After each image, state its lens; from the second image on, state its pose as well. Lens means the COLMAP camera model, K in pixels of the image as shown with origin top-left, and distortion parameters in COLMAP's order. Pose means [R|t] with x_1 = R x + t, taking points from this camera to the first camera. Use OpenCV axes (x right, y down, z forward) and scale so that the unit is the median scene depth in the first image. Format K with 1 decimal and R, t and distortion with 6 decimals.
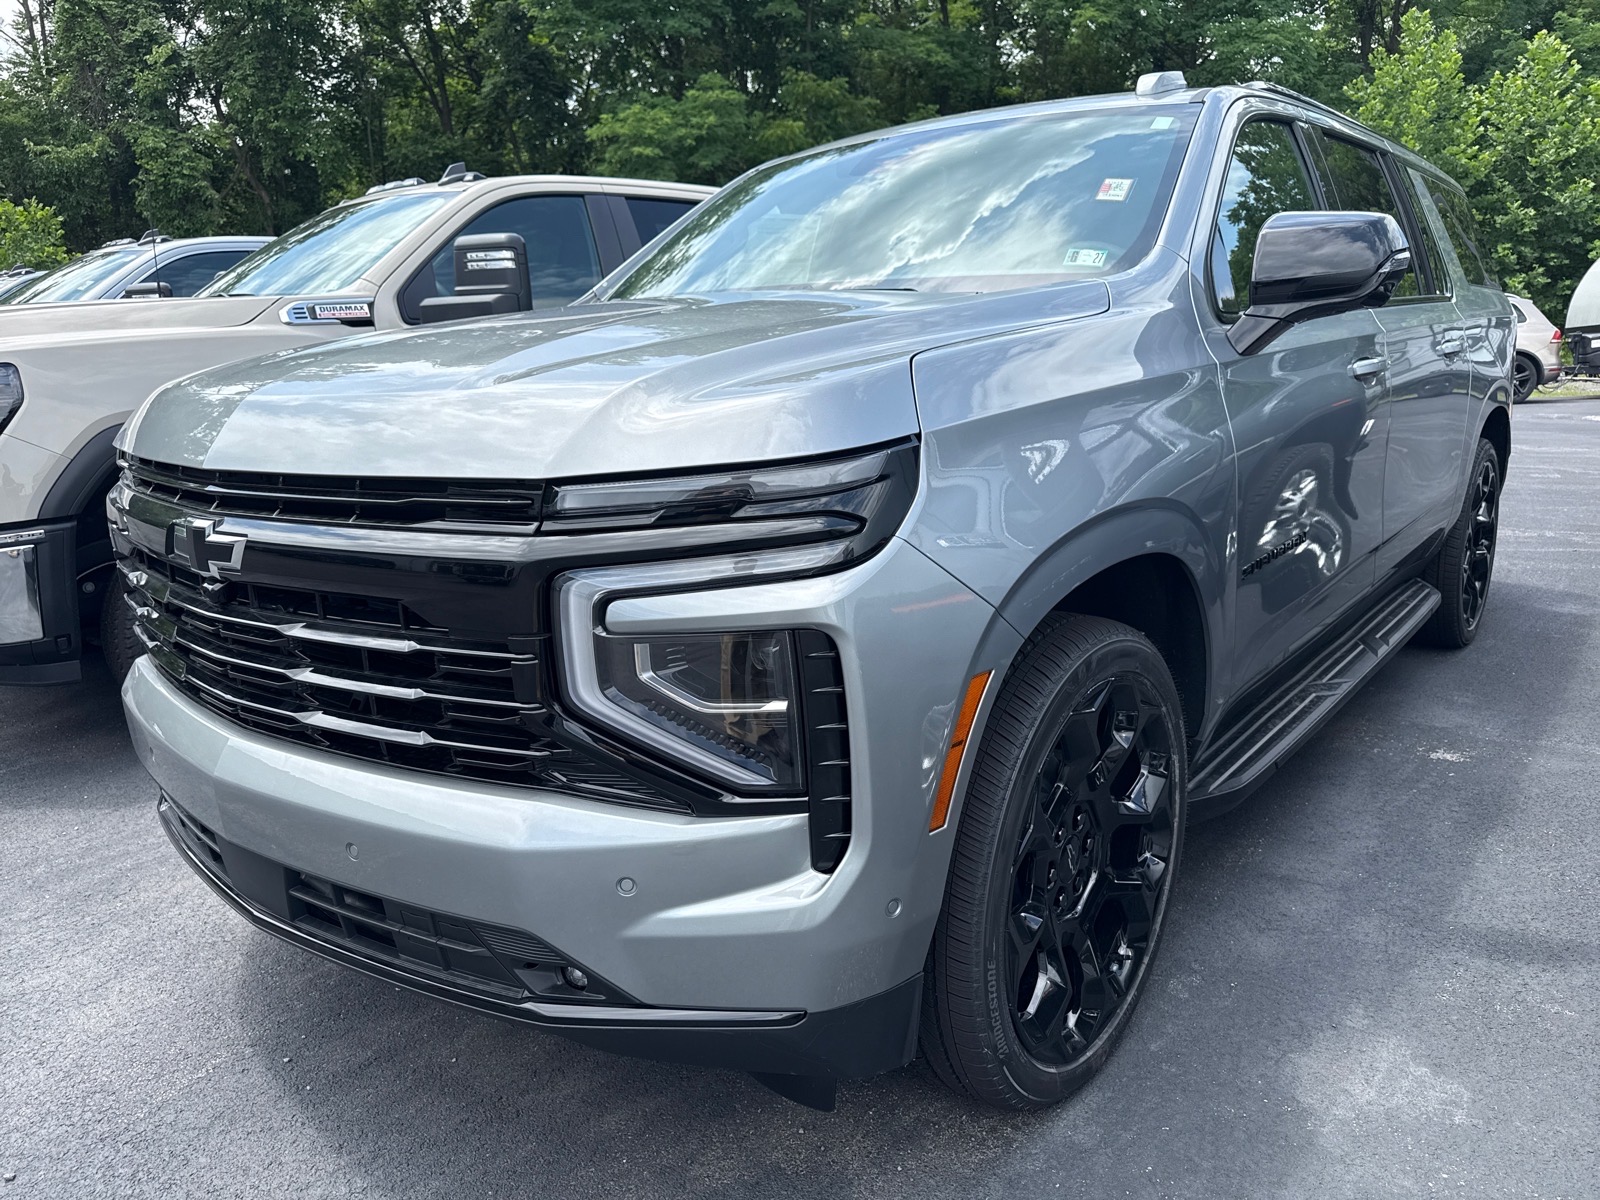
lens RADIAL K [[1197.9, 0, 805.1], [0, 1197.9, 630.3], [0, 0, 1]] dist [0.061324, 0.001487]
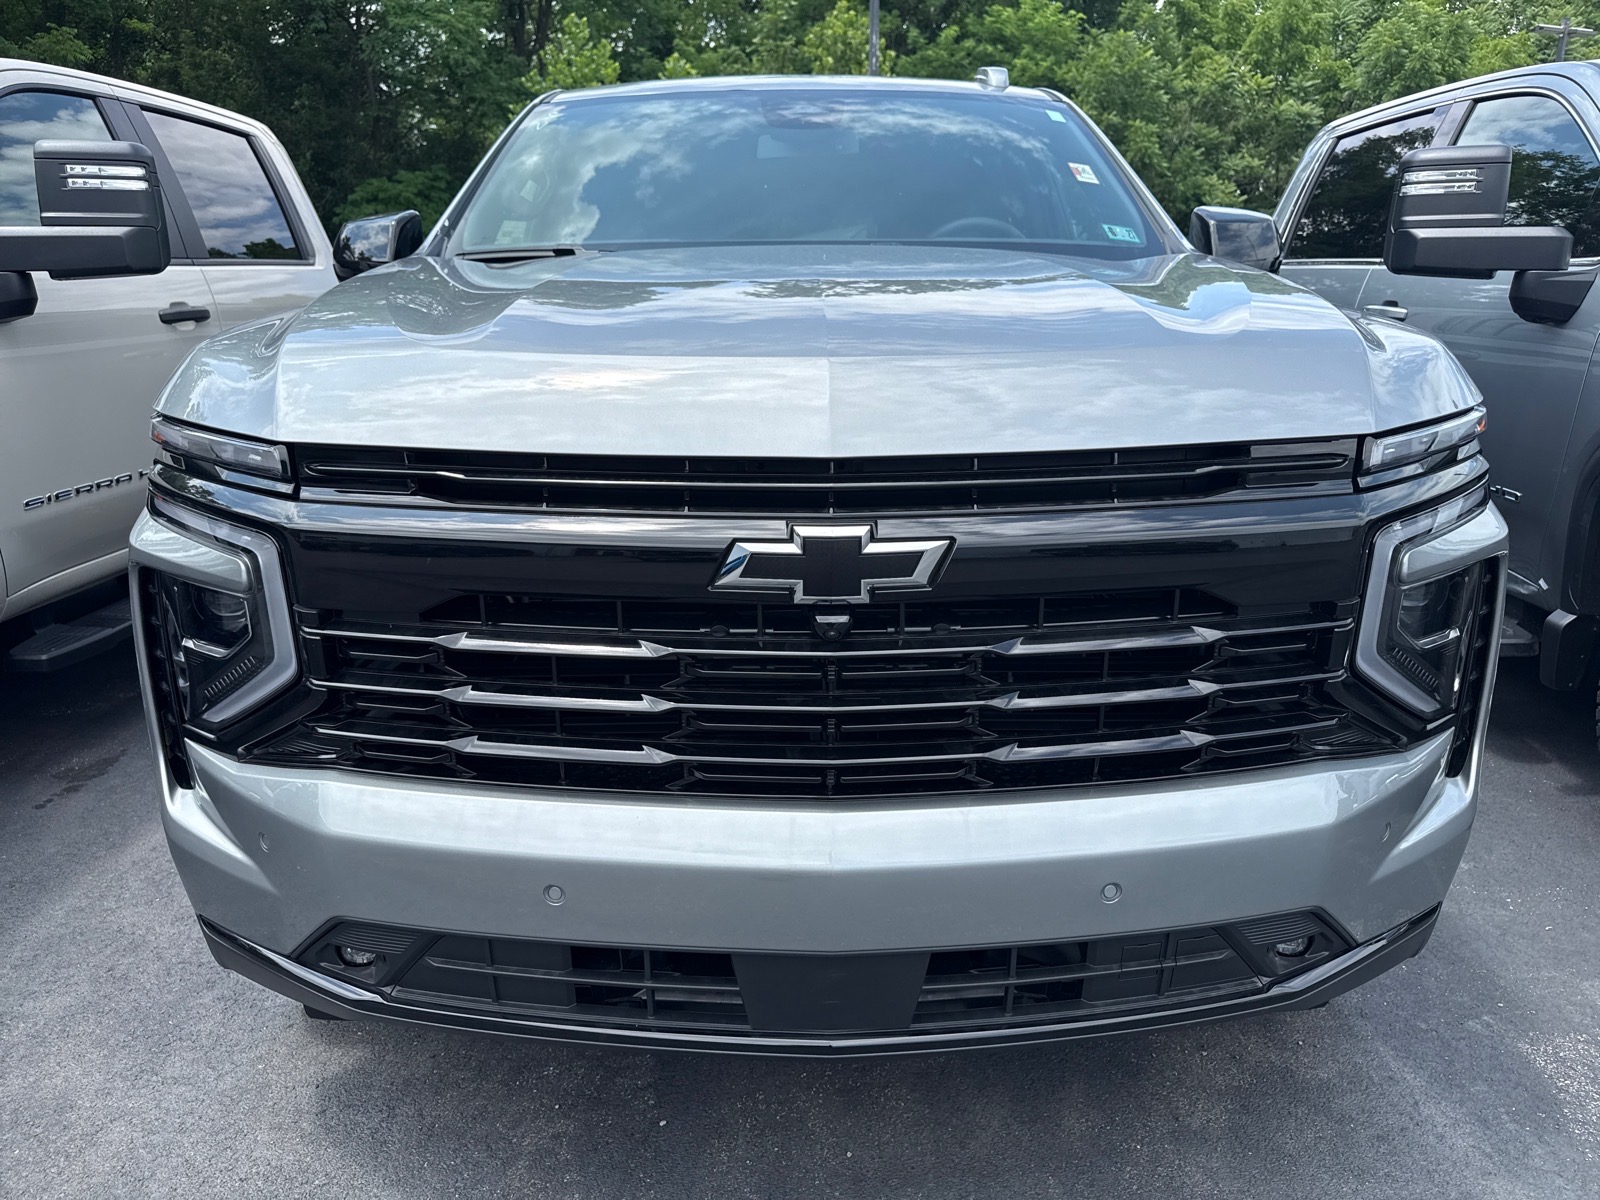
lens RADIAL K [[1201.5, 0, 813.3], [0, 1201.5, 607.3], [0, 0, 1]] dist [0.006742, -0.003937]
pose [[0.748350, -0.145800, 0.647082, -0.771629], [0.141497, 0.988178, 0.059014, -0.069324], [-0.648036, 0.047397, 0.760133, 0.358645]]
